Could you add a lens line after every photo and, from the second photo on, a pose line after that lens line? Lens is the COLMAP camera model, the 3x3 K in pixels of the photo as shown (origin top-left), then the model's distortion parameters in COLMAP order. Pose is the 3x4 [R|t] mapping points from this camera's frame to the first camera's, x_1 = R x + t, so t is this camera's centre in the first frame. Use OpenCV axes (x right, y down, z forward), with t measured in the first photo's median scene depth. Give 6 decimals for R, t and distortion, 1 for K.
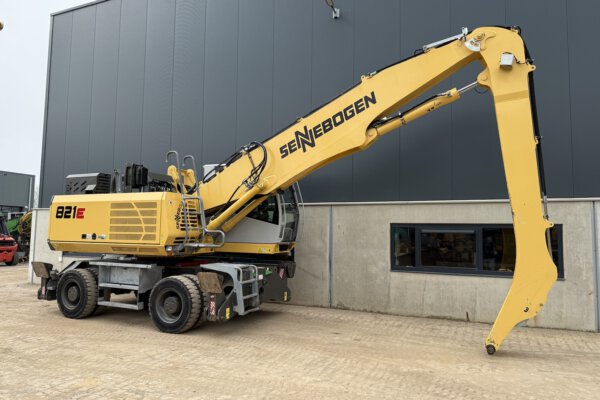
lens RADIAL K [[418.4, 0, 268.6], [0, 418.4, 200.6], [0, 0, 1]] dist [0.041356, -0.055920]
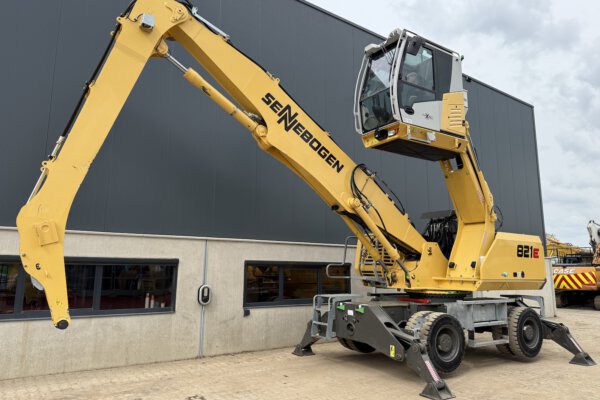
lens RADIAL K [[425.4, 0, 289.8], [0, 425.4, 203.3], [0, 0, 1]] dist [0.033038, -0.031042]
pose [[0.517678, 0.136160, 0.844672, -1.597423], [-0.060362, 0.990608, -0.122690, 0.076920], [-0.853444, 0.012527, 0.521035, 0.934716]]
